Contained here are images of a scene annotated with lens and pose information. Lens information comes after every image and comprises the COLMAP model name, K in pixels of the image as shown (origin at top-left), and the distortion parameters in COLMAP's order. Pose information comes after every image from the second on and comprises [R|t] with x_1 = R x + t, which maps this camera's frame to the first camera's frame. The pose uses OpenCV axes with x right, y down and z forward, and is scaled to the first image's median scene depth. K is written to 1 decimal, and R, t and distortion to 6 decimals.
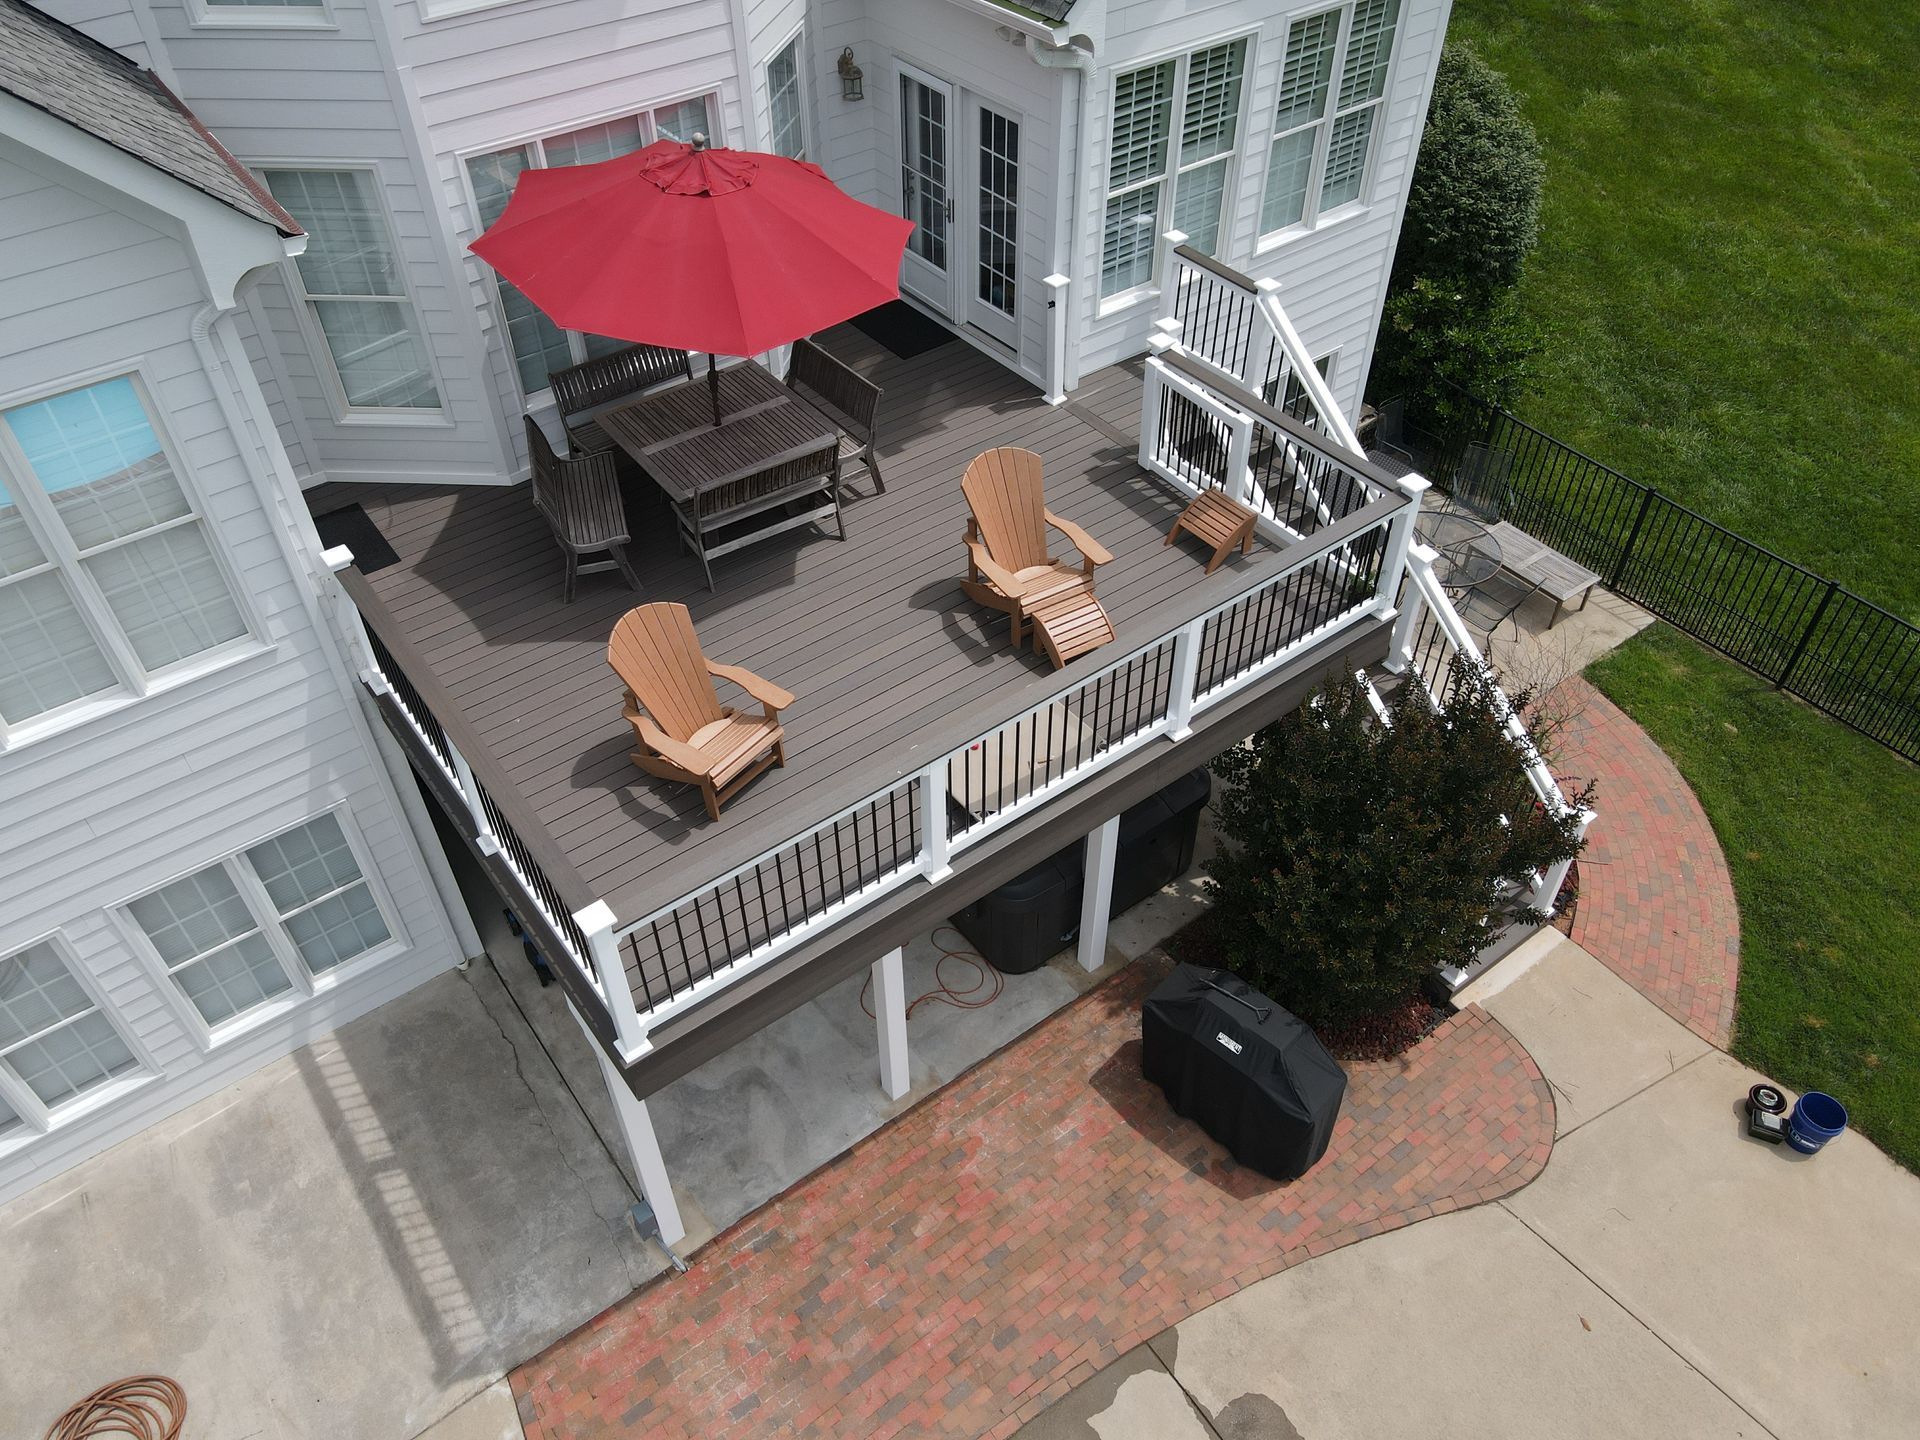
lens RADIAL K [[1397.1, 0, 951.6], [0, 1397.1, 720.3], [0, 0, 1]] dist [0.009872, 0.006641]
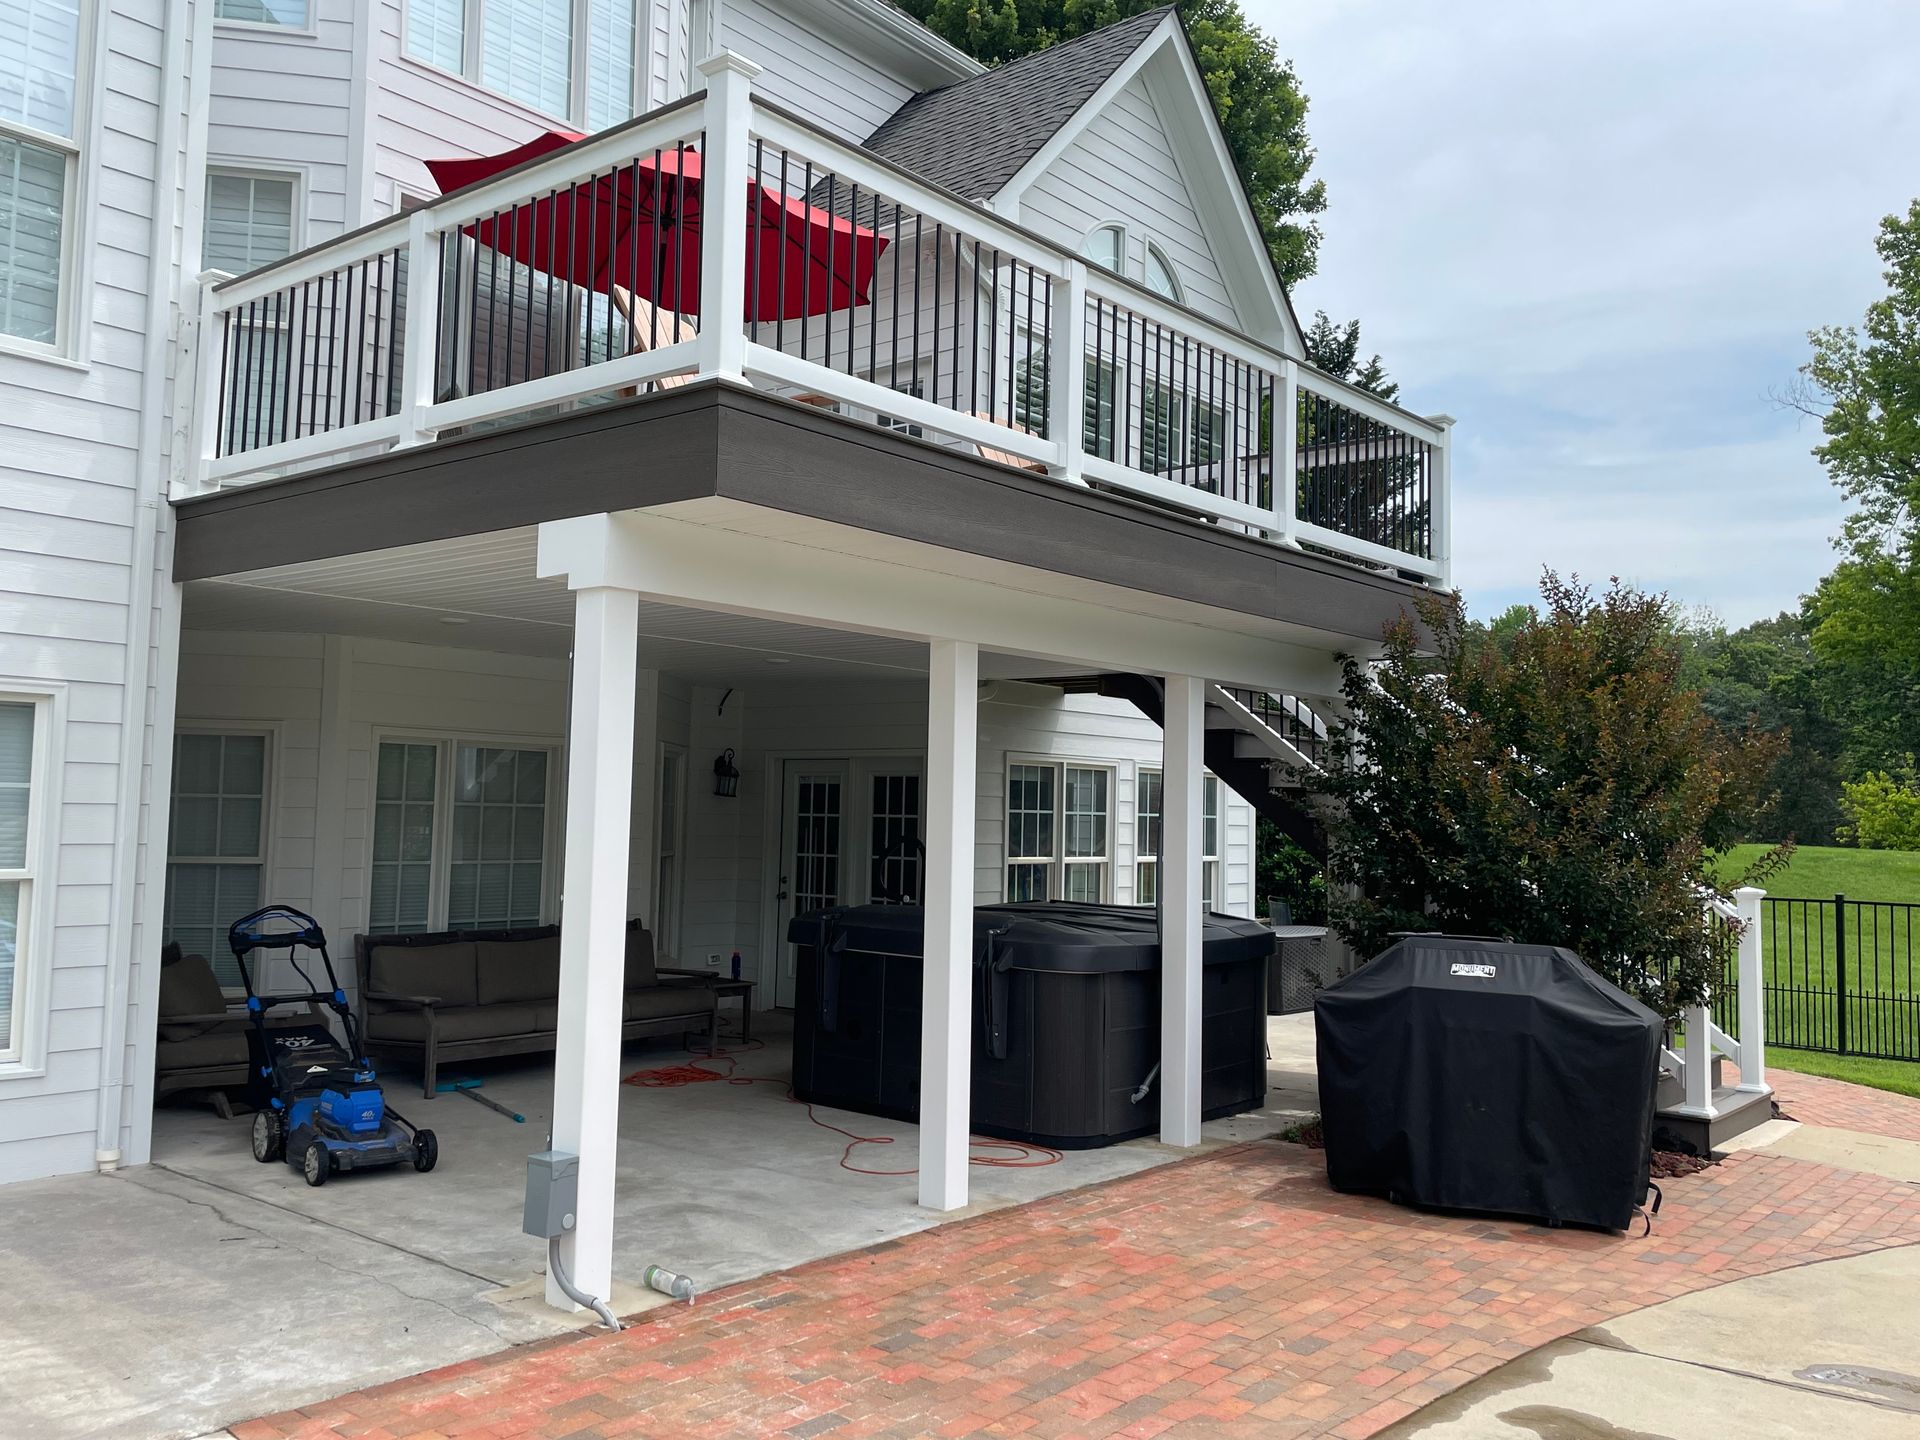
lens RADIAL K [[1613.9, 0, 945.1], [0, 1613.9, 701.3], [0, 0, 1]] dist [0.033870, 0.001229]
pose [[0.972608, 0.046746, 0.227702, -0.208329], [0.138314, 0.670906, -0.728529, 0.633022], [-0.186822, 0.740068, 0.646063, 0.442422]]
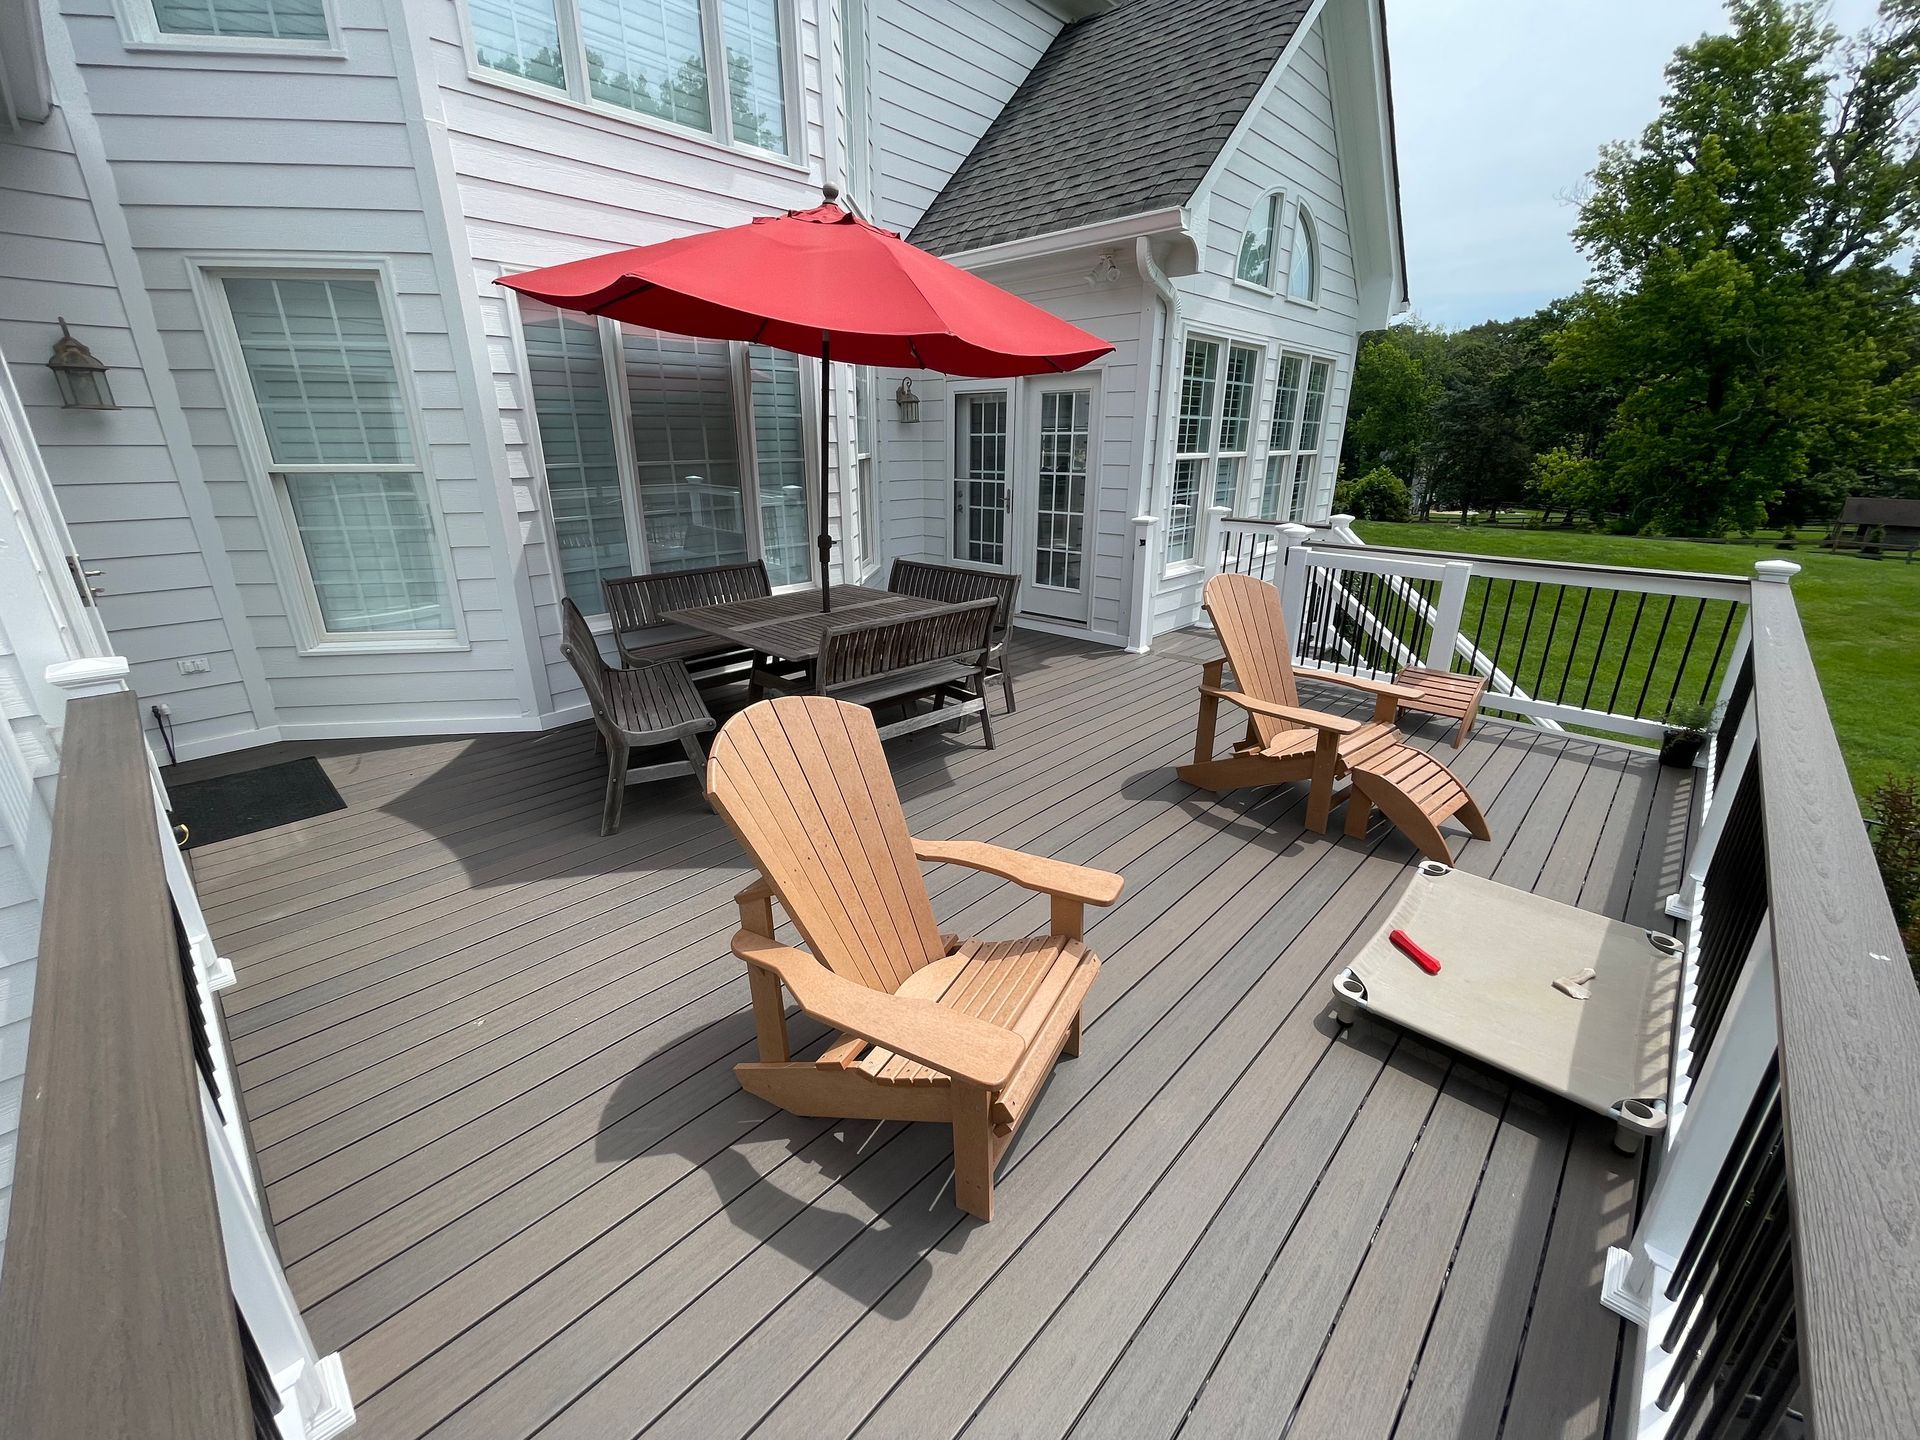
lens RADIAL K [[777.0, 0, 957.4], [0, 777.0, 719.7], [0, 0, 1]] dist [-0.002426, 0.000613]
pose [[0.985586, -0.047795, 0.162286, -0.170125], [0.110382, 0.908622, -0.402768, 0.027862], [-0.128206, 0.414876, 0.900800, 0.629050]]
